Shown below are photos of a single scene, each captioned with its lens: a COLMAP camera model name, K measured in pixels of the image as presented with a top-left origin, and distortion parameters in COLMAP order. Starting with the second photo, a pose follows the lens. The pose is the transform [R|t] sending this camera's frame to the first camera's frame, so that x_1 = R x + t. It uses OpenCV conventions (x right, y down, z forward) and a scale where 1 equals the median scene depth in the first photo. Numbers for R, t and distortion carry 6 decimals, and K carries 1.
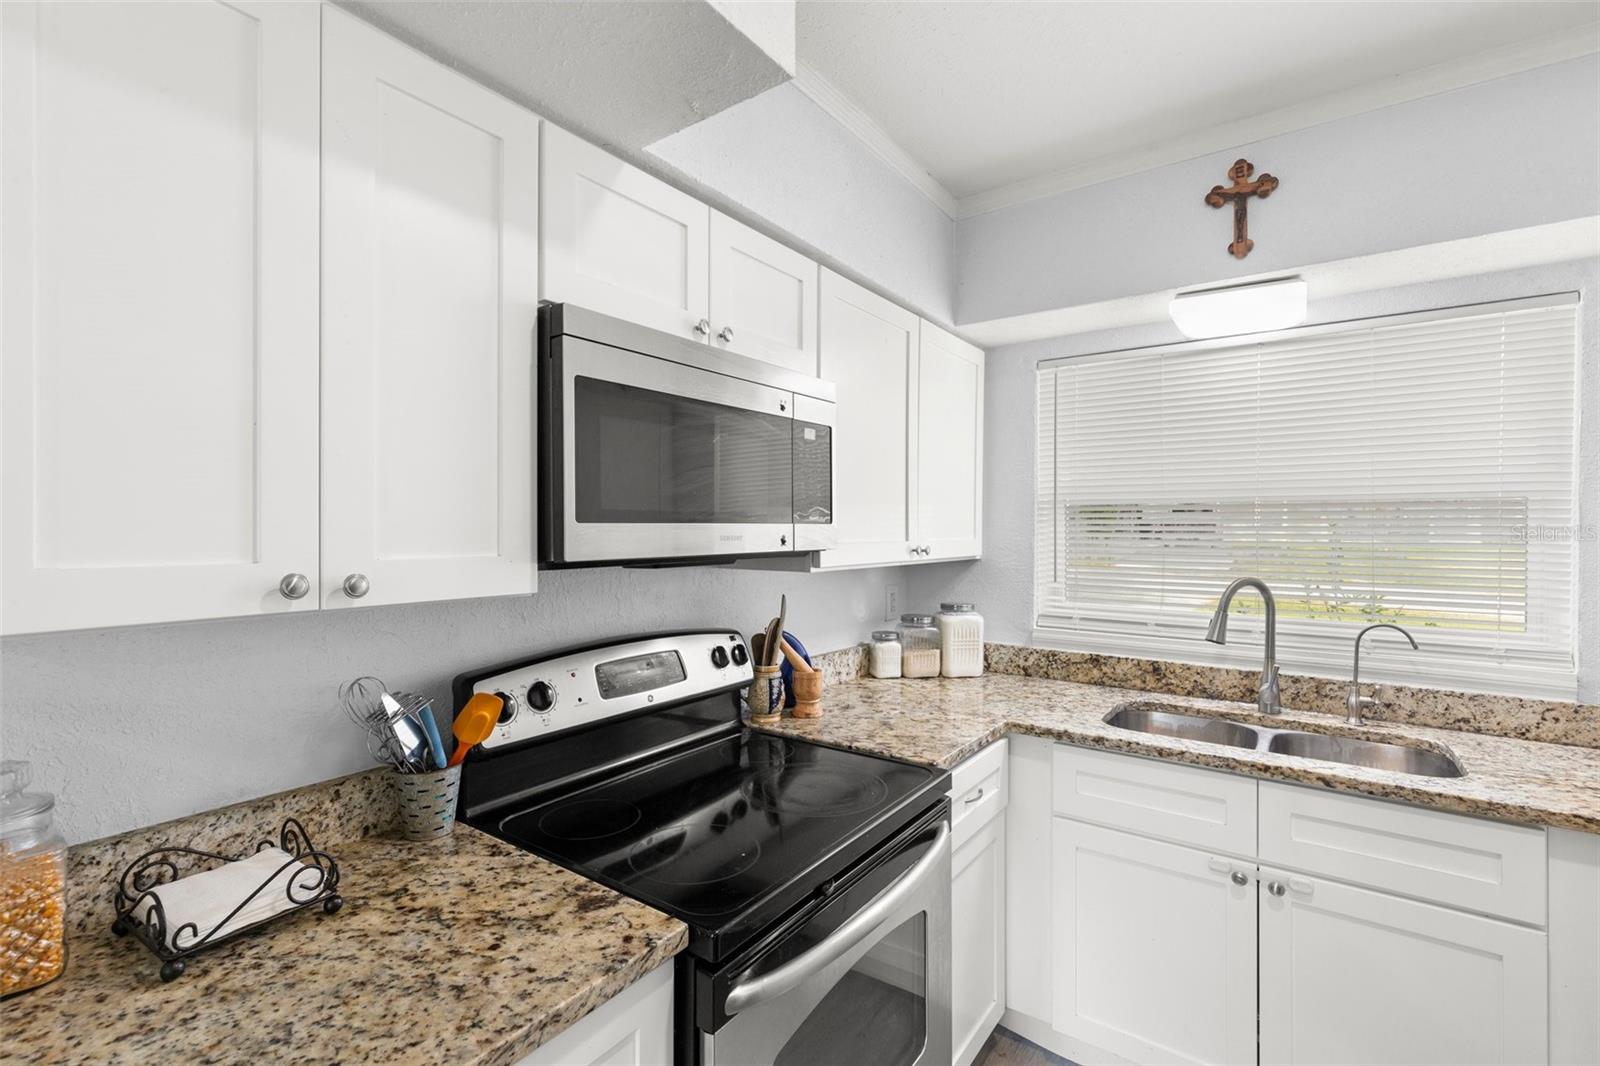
lens RADIAL K [[710.6, 0, 799.8], [0, 710.6, 528.4], [0, 0, 1]] dist [0.005585, -0.000016]
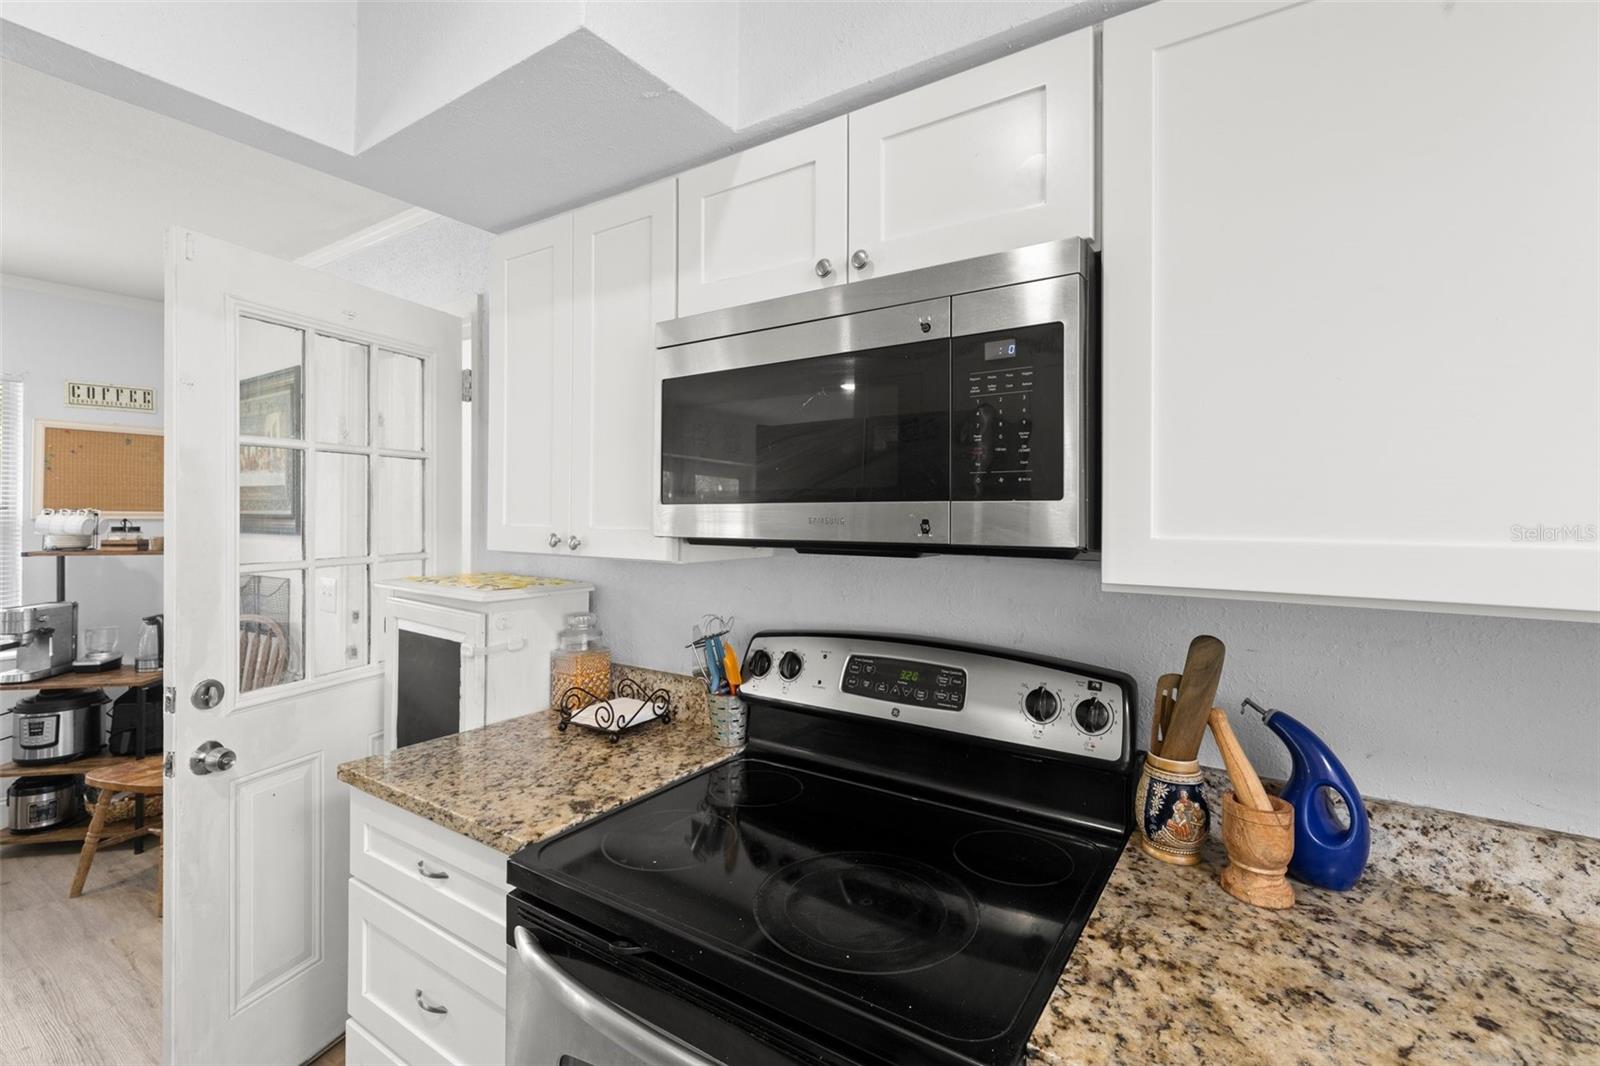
lens RADIAL K [[720.6, 0, 802.7], [0, 720.6, 509.3], [0, 0, 1]] dist [0.004685, -0.000041]
pose [[0.032470, -0.010047, -0.999422, 0.533430], [-0.008116, 0.999914, -0.010316, 0.006708], [0.999440, 0.008447, 0.032386, 0.714728]]
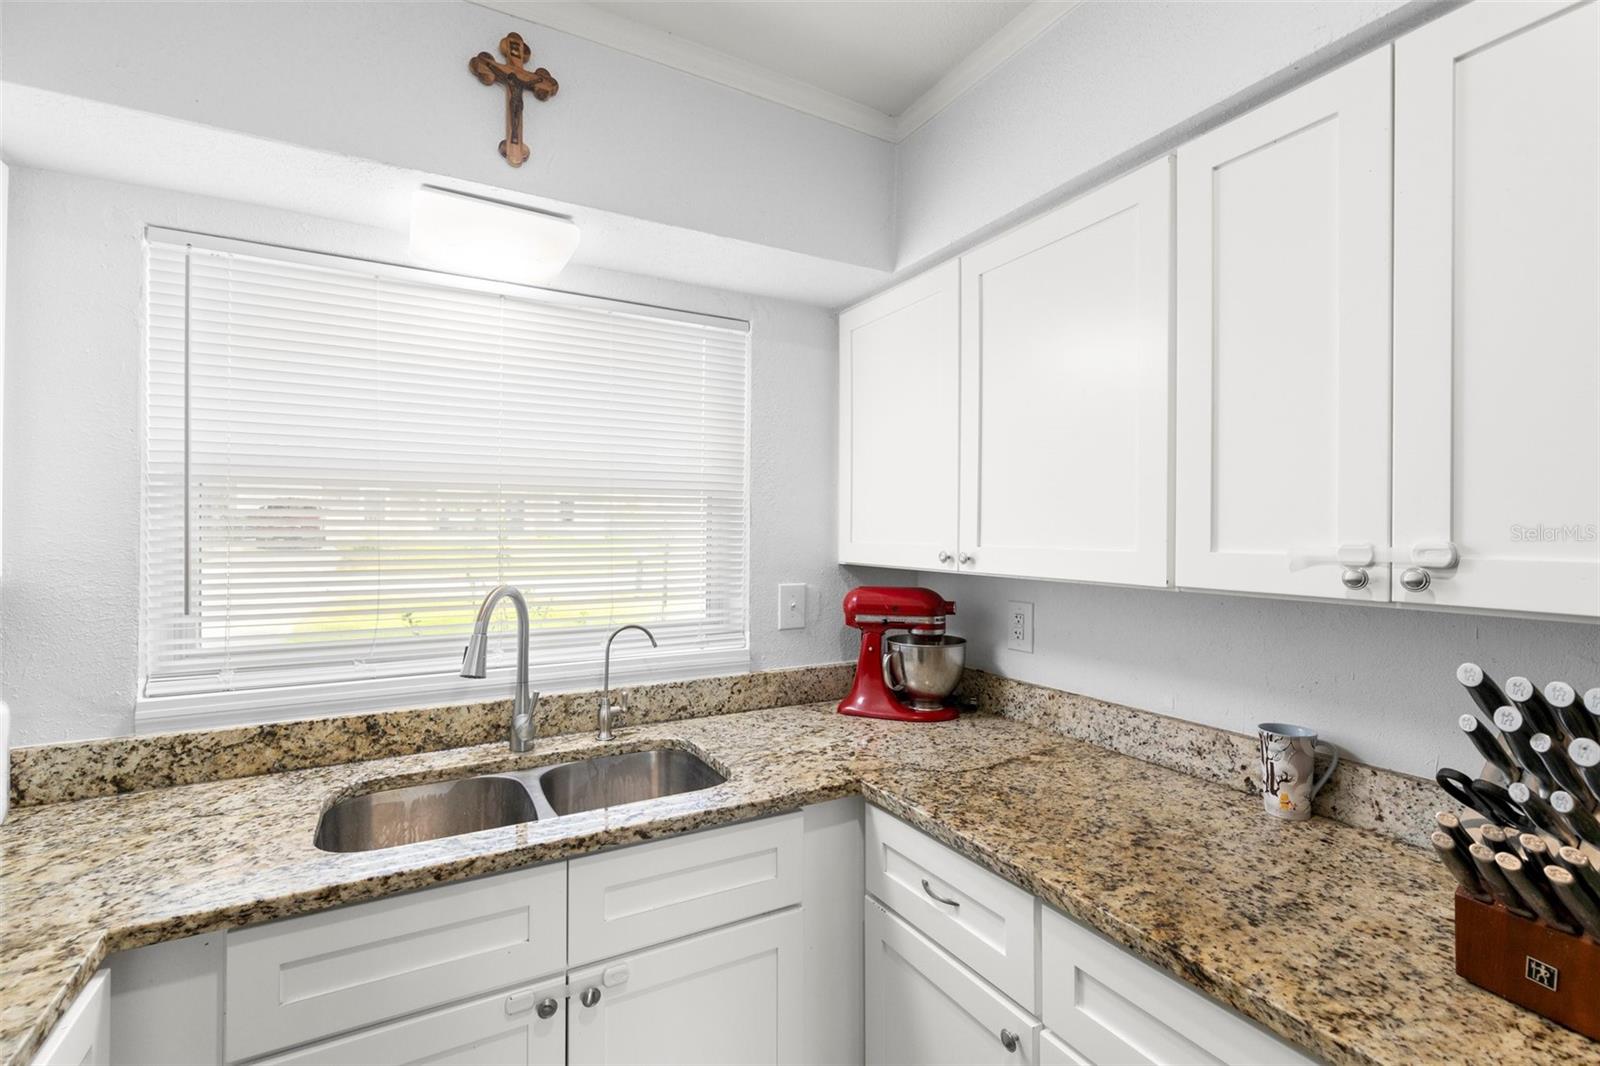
lens RADIAL K [[719.5, 0, 797.1], [0, 719.5, 526.1], [0, 0, 1]] dist [0.010055, -0.001237]
pose [[0.436709, -0.000157, 0.899603, 0.060964], [-0.000991, 0.999999, 0.000655, 0.002375], [-0.899602, -0.001177, 0.436709, 0.399783]]
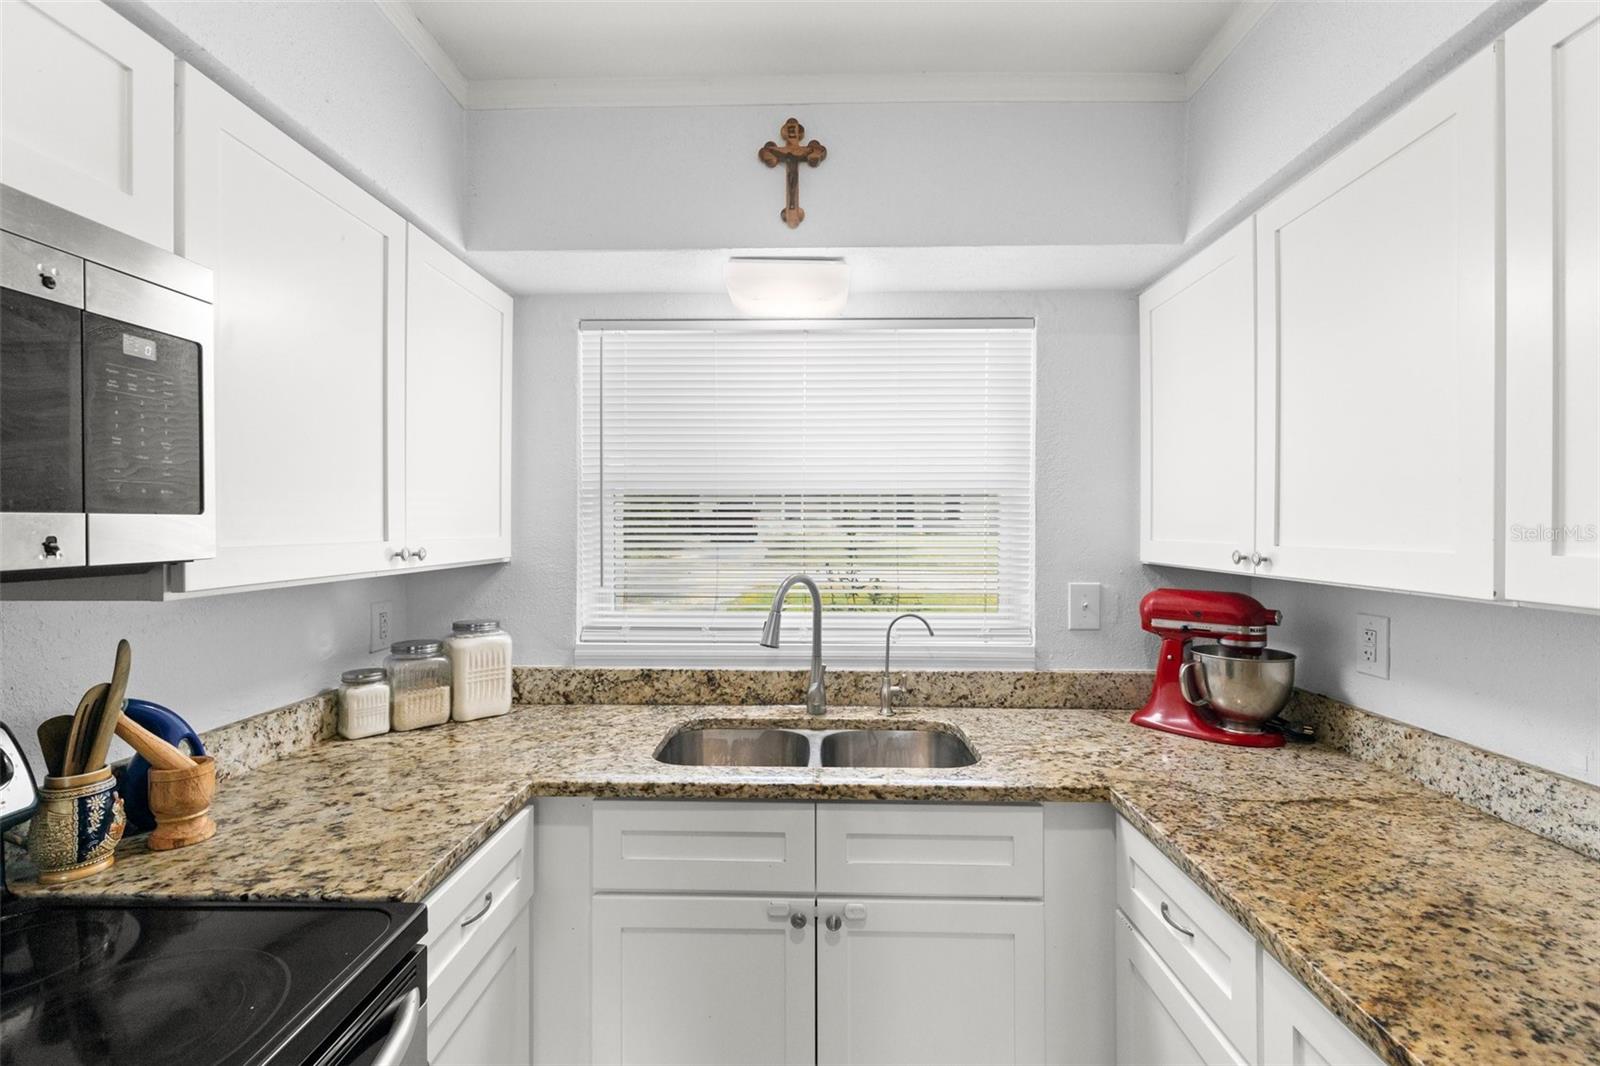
lens RADIAL K [[718.9, 0, 796.0], [0, 718.9, 521.9], [0, 0, 1]] dist [0.007360, -0.000498]
pose [[0.830687, -0.002005, 0.556737, 0.106889], [0.003645, 0.999992, -0.001838, 0.002067], [-0.556728, 0.003556, 0.830687, 0.232224]]
